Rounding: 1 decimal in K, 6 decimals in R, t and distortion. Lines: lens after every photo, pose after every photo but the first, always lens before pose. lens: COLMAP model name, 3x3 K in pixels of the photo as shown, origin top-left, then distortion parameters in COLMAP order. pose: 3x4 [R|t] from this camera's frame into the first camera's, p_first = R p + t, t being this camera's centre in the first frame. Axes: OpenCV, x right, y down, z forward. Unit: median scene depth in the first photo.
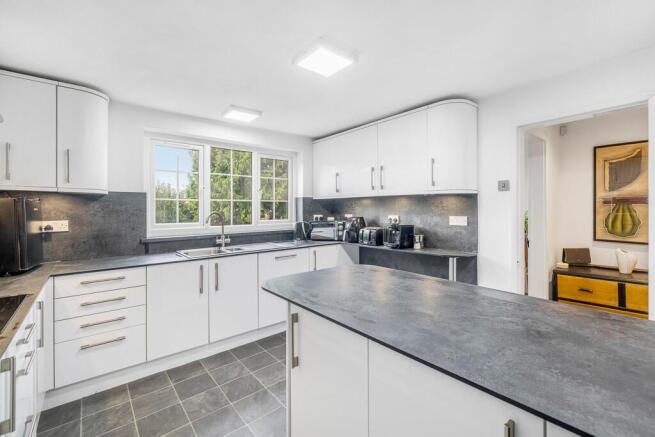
lens RADIAL K [[283.5, 0, 349.3], [0, 283.5, 209.3], [0, 0, 1]] dist [0.006855, -0.000416]
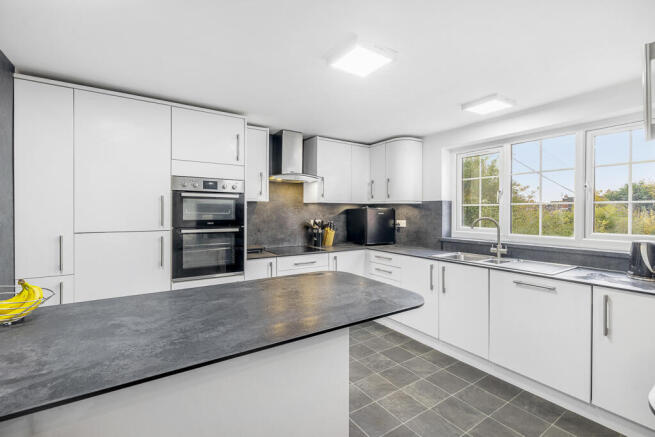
lens RADIAL K [[283.5, 0, 328.7], [0, 283.5, 212.7], [0, 0, 1]] dist [0.006855, -0.000416]
pose [[-0.137864, 0.005682, -0.990435, 0.664755], [-0.006476, 0.999957, 0.006638, -0.012517], [0.990430, 0.007329, -0.137821, 0.776151]]
